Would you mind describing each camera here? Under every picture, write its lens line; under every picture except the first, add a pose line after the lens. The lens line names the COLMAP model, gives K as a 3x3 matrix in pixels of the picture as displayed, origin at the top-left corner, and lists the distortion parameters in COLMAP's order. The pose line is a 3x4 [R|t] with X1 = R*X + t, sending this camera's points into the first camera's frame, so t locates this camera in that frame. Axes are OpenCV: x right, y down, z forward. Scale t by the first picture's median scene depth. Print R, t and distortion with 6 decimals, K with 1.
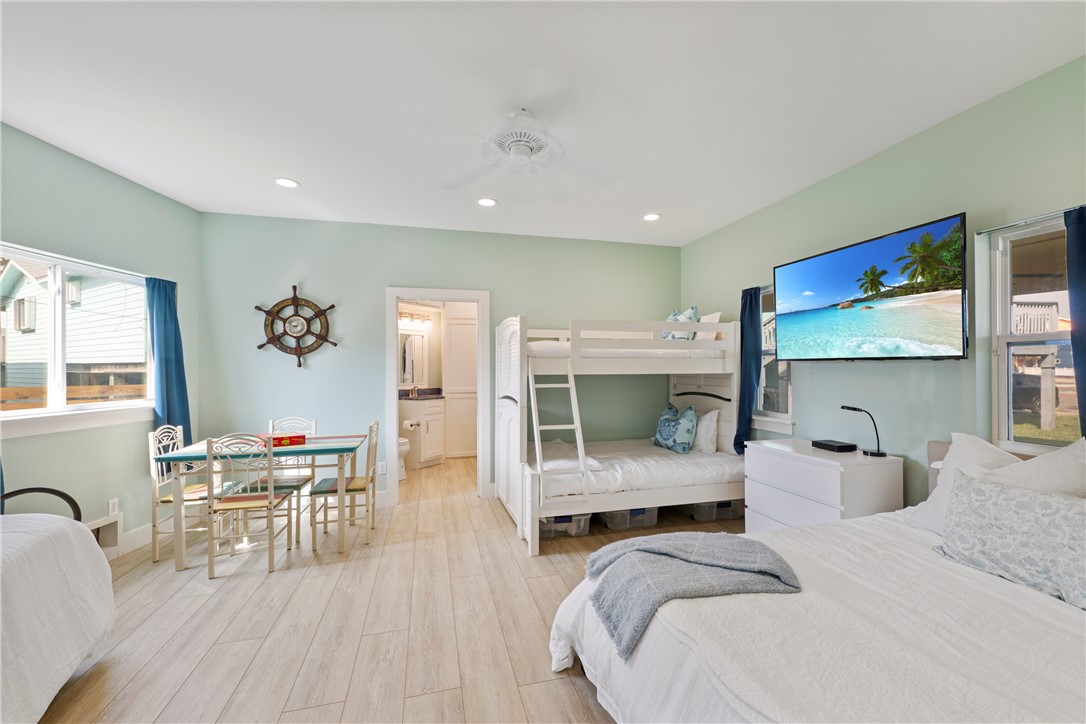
lens RADIAL K [[427.9, 0, 543.7], [0, 427.9, 359.7], [0, 0, 1]] dist [0.000262, -0.000212]
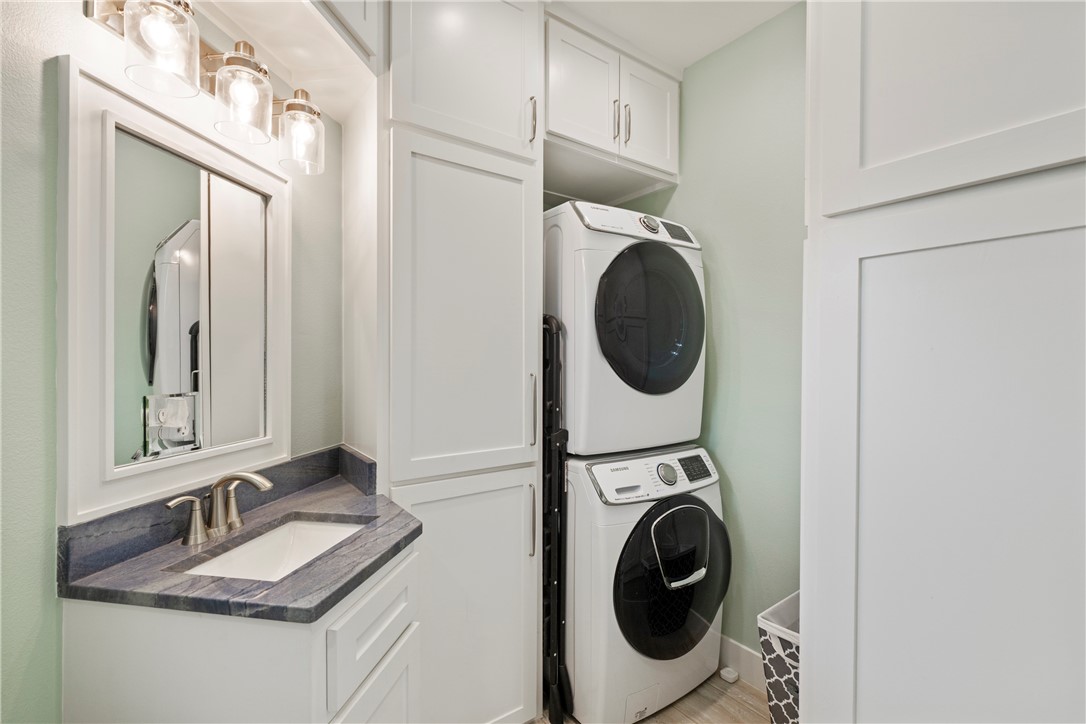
lens RADIAL K [[493.7, 0, 543.0], [0, 493.7, 362.0], [0, 0, 1]] dist [-0.000170, 0.000019]
pose [[0.932453, 0.004258, 0.361267, -0.449880], [-0.012078, 0.999739, 0.019391, 0.026406], [-0.361091, -0.022445, 0.932261, 1.371824]]
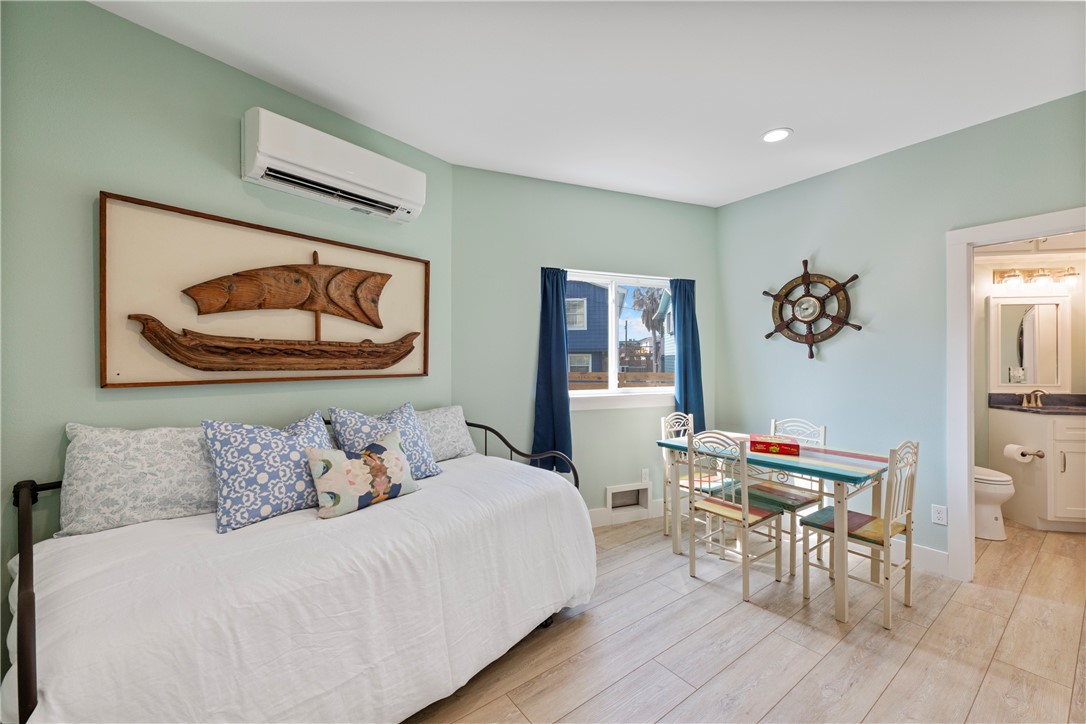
lens RADIAL K [[427.9, 0, 543.7], [0, 427.9, 359.7], [0, 0, 1]] dist [0.000262, -0.000212]
pose [[0.370833, 0.000937, -0.928699, 0.000482], [0.019339, 0.999775, 0.008731, 0.003194], [0.928498, -0.021198, 0.370732, 0.246792]]
